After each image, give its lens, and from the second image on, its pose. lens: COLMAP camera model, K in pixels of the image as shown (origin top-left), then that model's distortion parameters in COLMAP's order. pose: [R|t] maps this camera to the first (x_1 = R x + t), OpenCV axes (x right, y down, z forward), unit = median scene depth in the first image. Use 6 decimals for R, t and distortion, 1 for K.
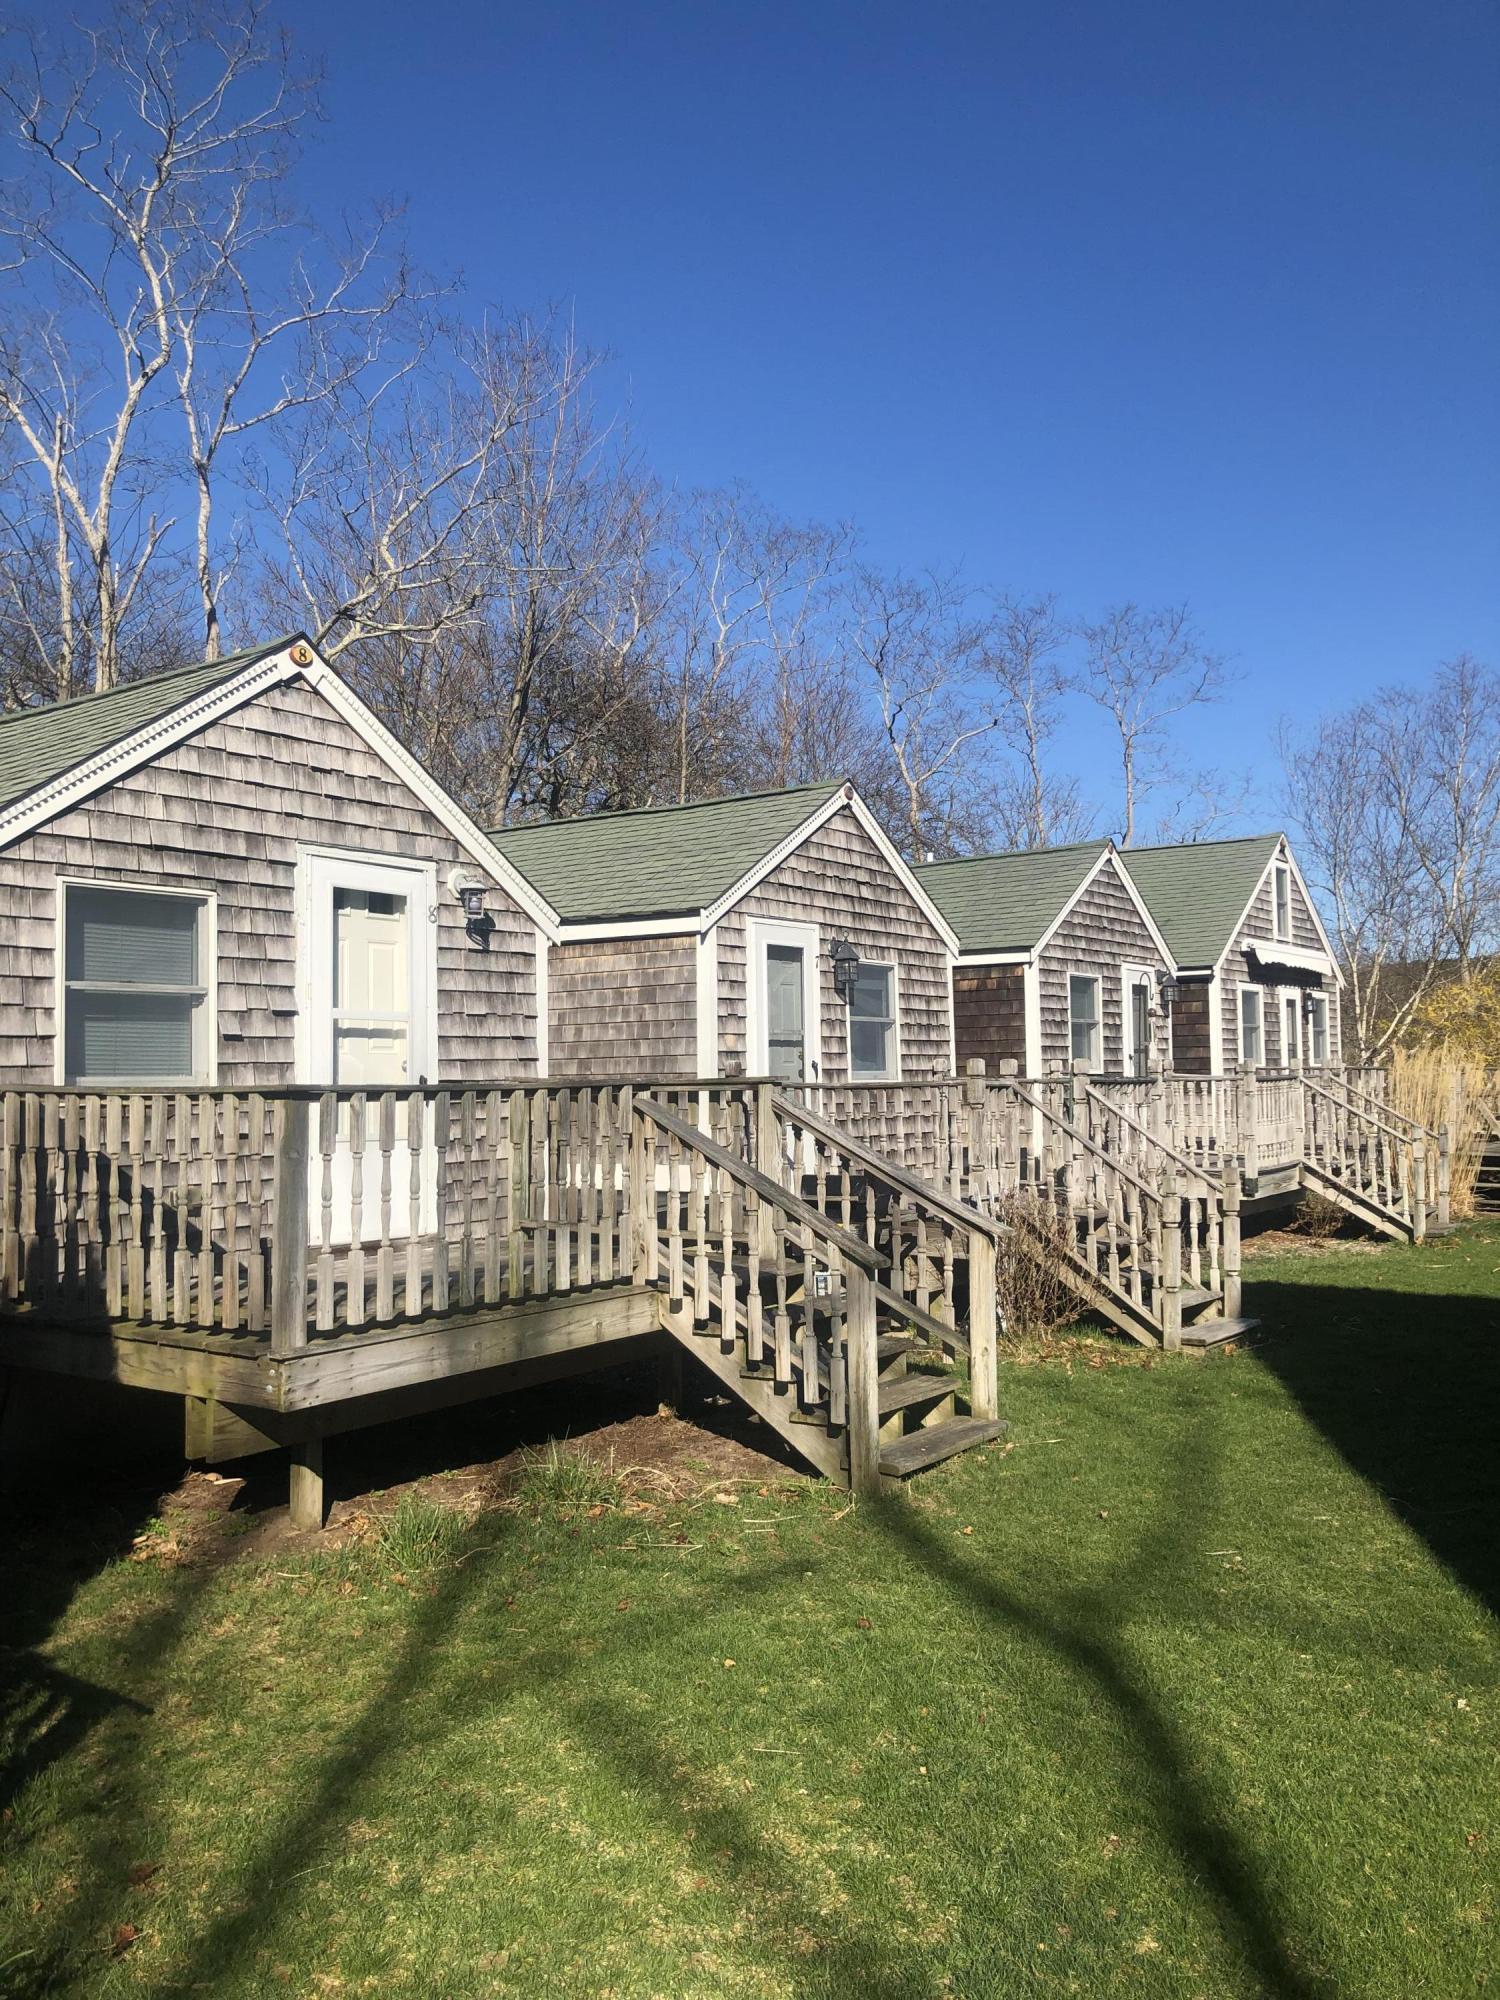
lens RADIAL K [[1641.7, 0, 731.0], [0, 1641.7, 1001.4], [0, 0, 1]] dist [0.019650, -0.020238]
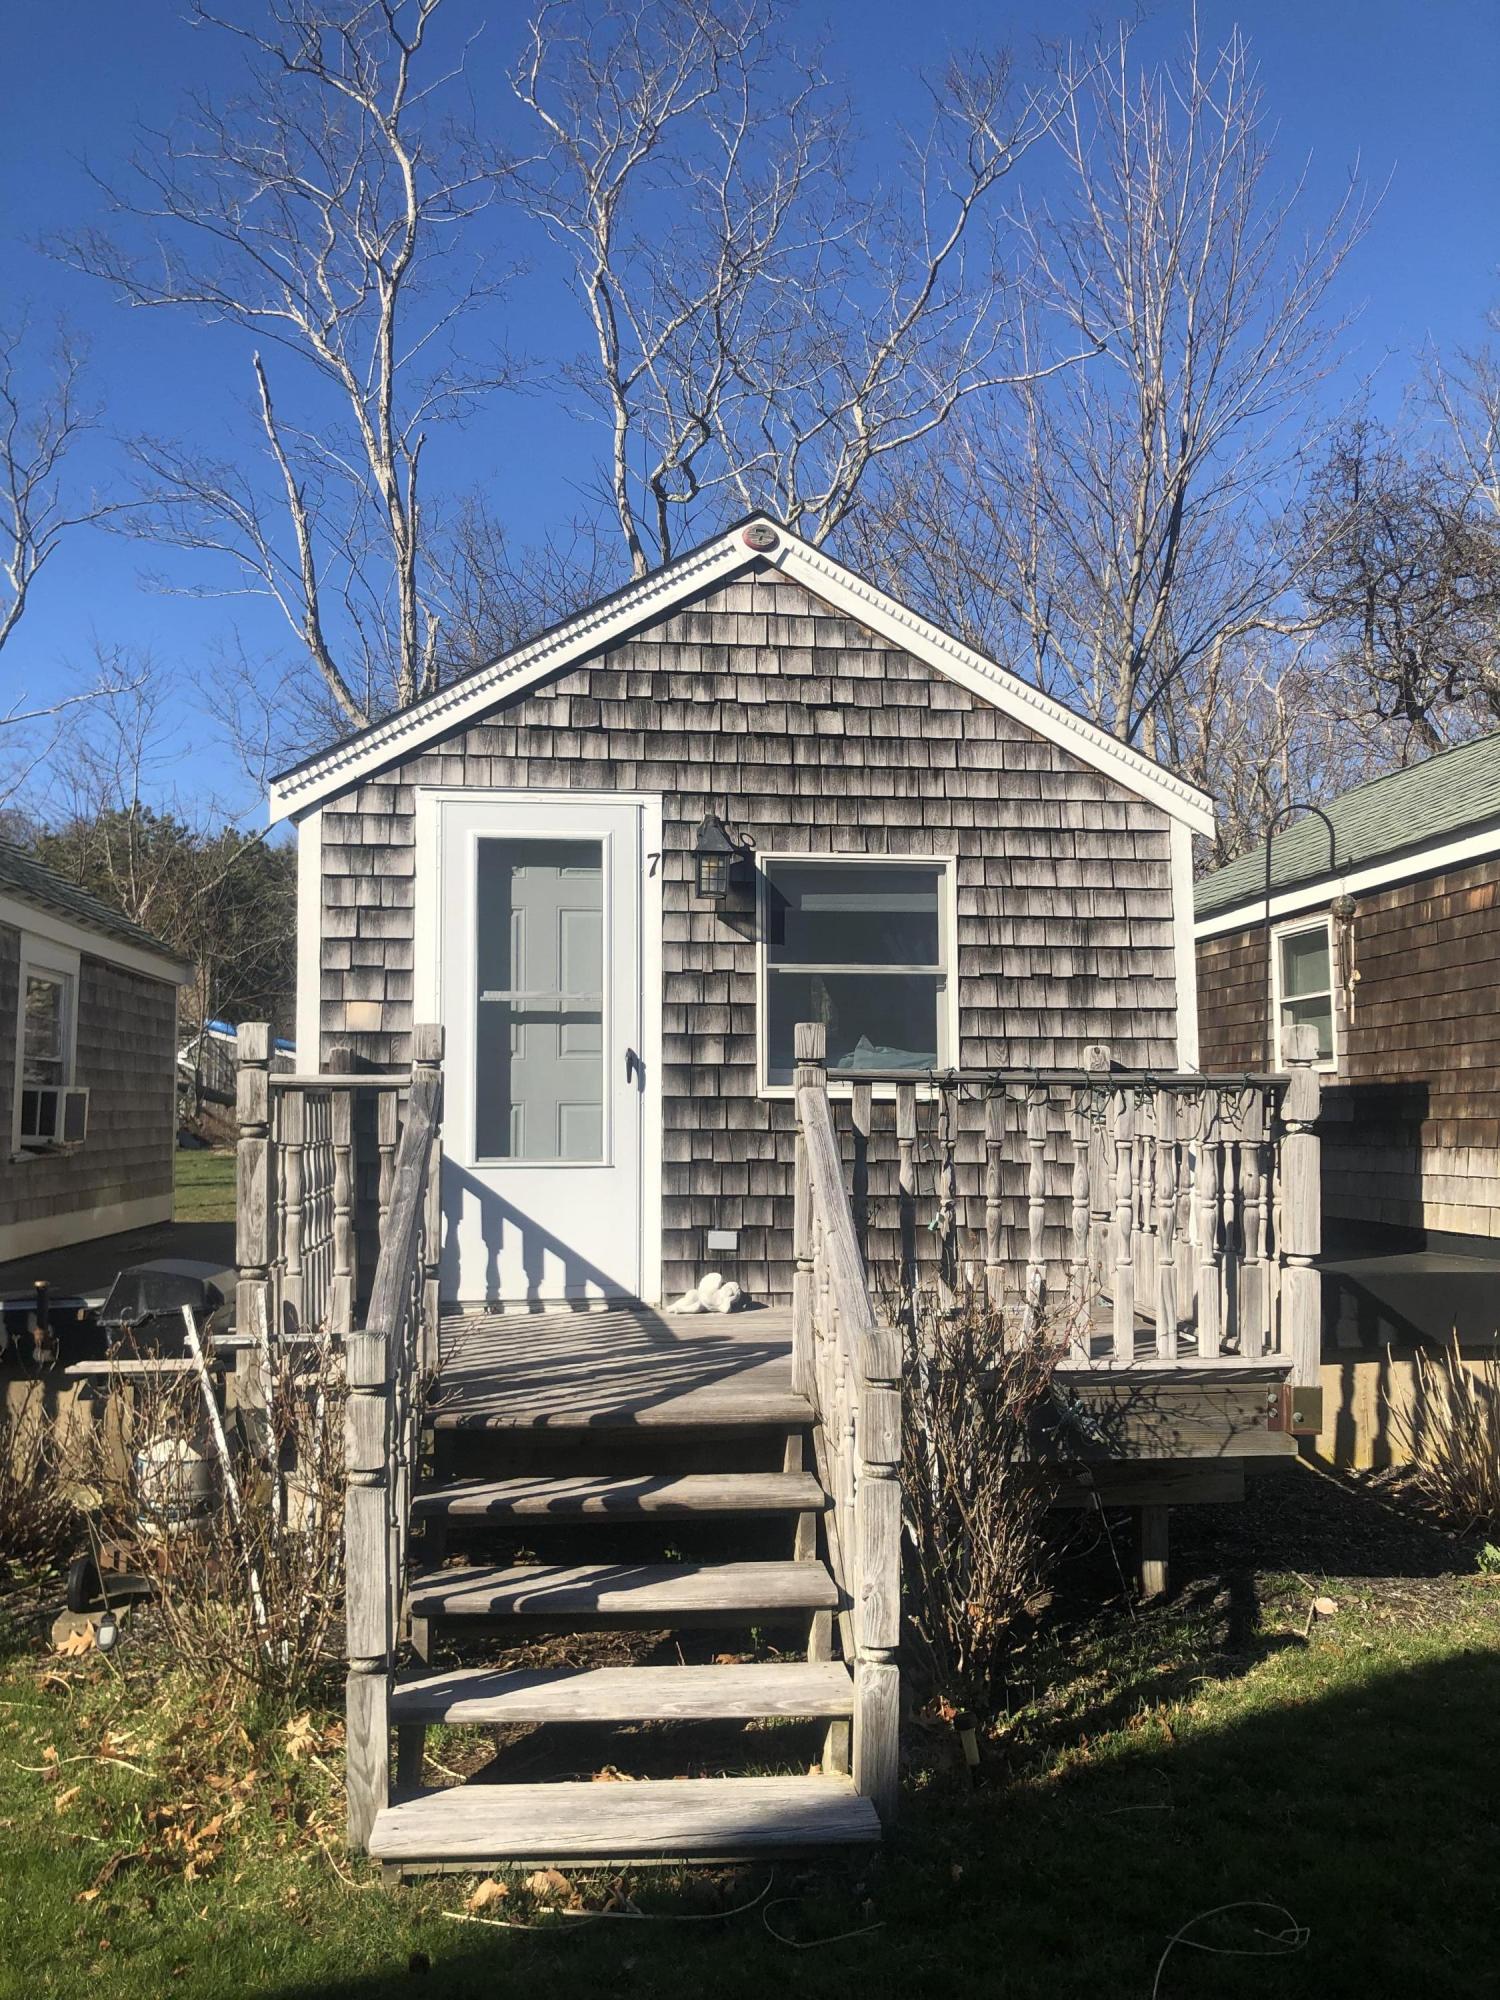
lens RADIAL K [[1641.7, 0, 731.0], [0, 1641.7, 1001.4], [0, 0, 1]] dist [0.019650, -0.020238]
pose [[0.652951, -0.042596, -0.756201, 0.455763], [0.025925, 0.999089, -0.033893, 0.037806], [0.756956, 0.002526, 0.653461, 0.652087]]
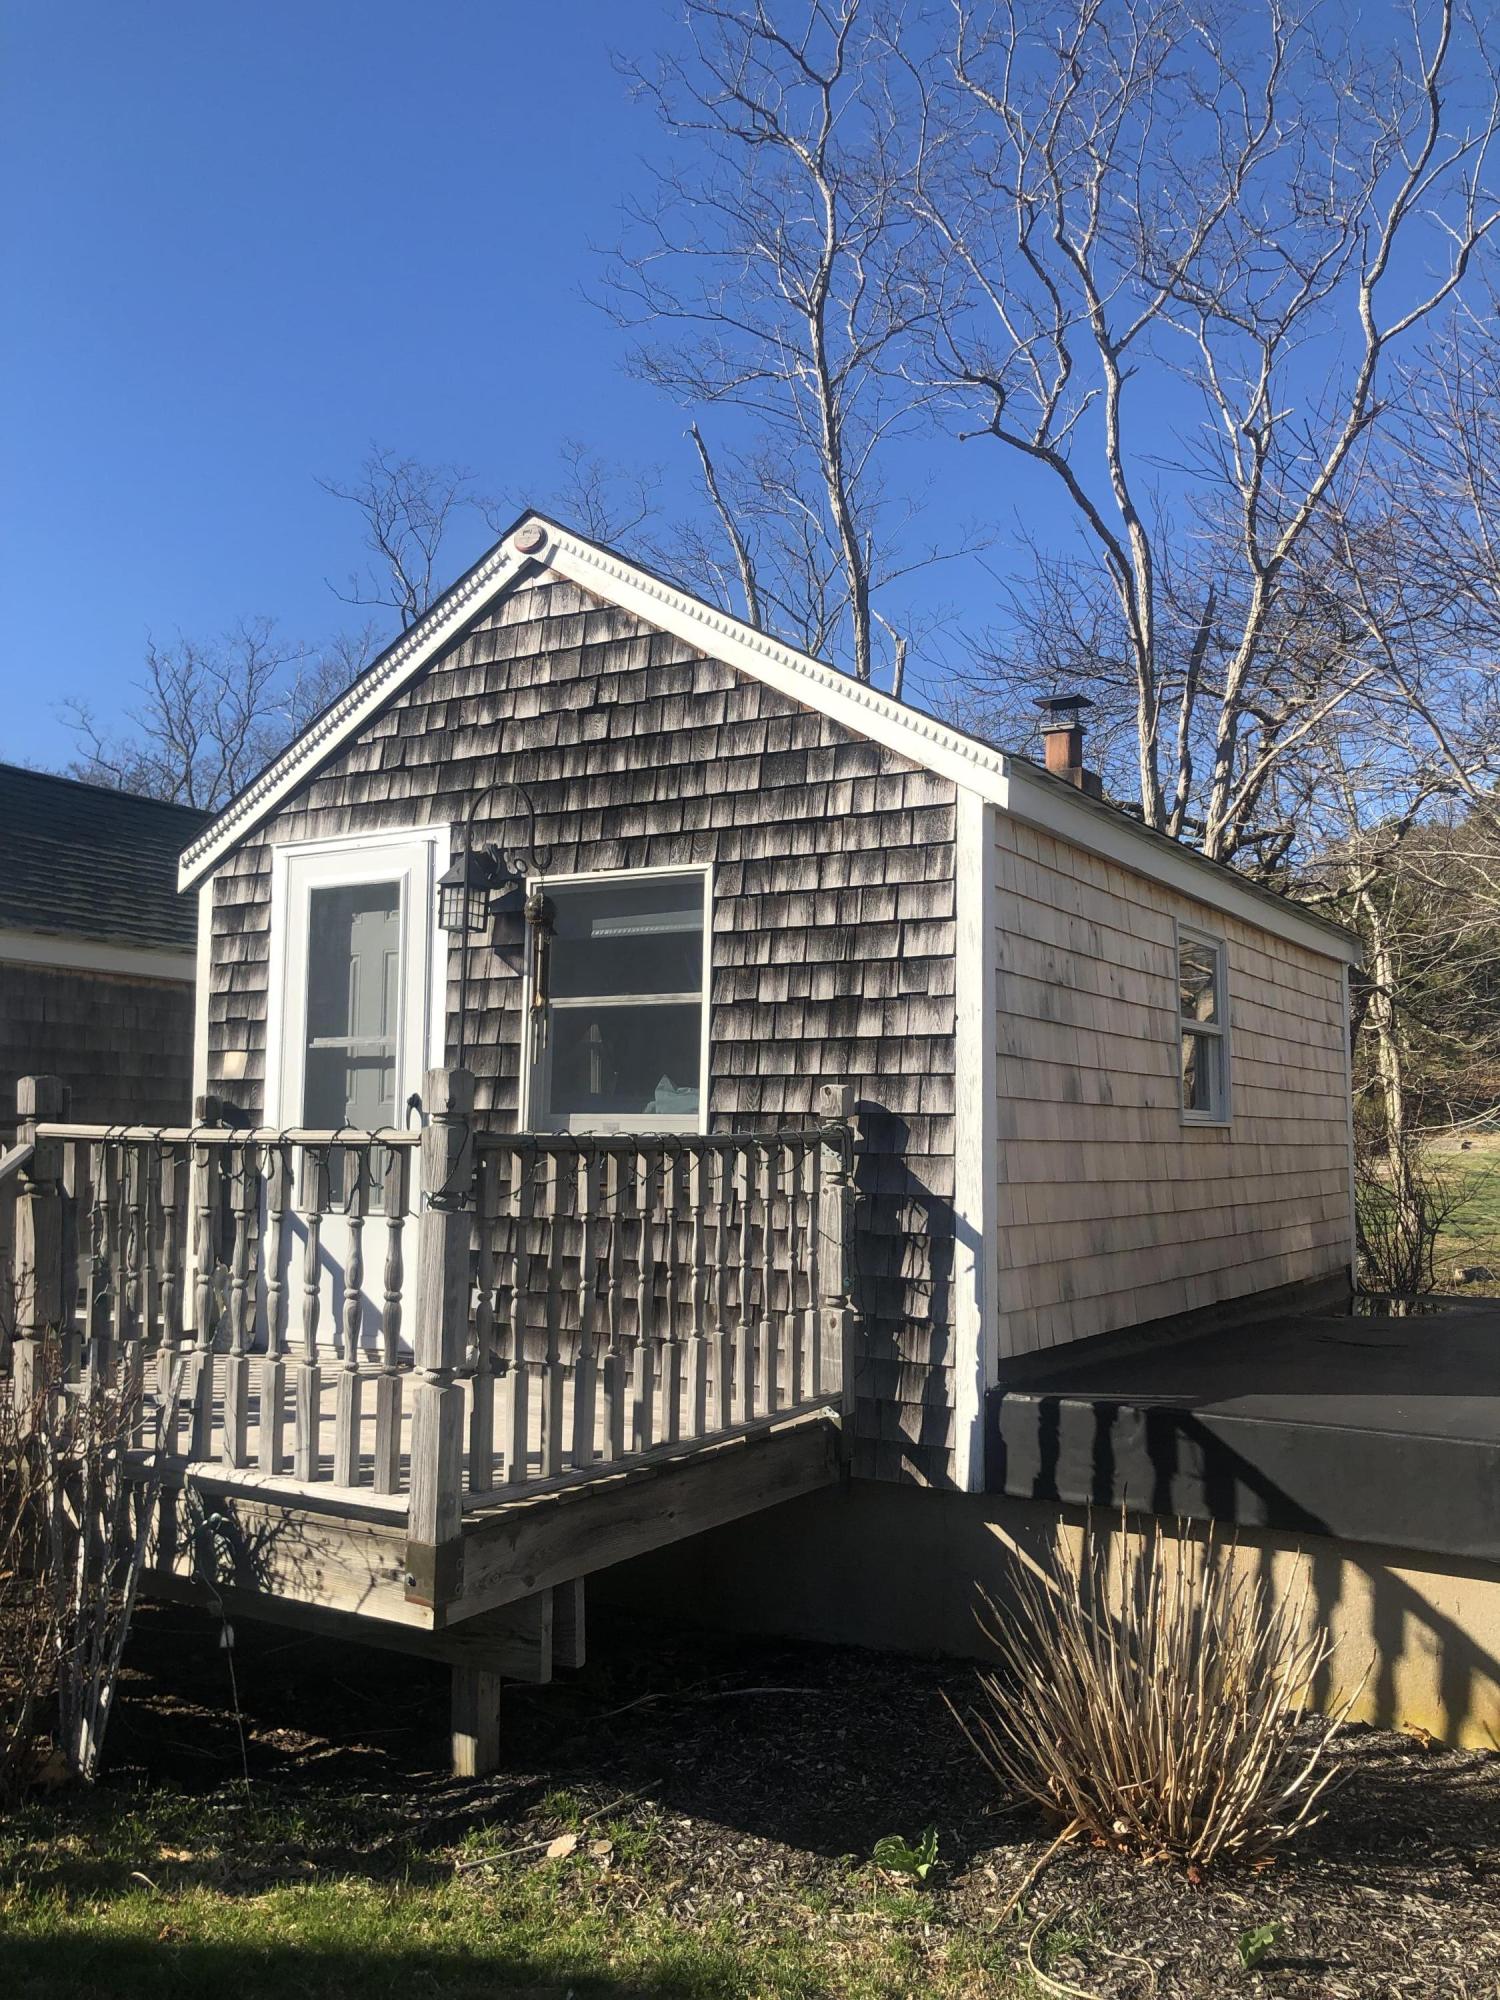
lens RADIAL K [[1641.7, 0, 731.0], [0, 1641.7, 1001.4], [0, 0, 1]] dist [0.019650, -0.020238]
pose [[0.059350, -0.070181, -0.995767, 0.548441], [0.030882, 0.997177, -0.068440, 0.043390], [0.997759, -0.026690, 0.061350, 1.027035]]
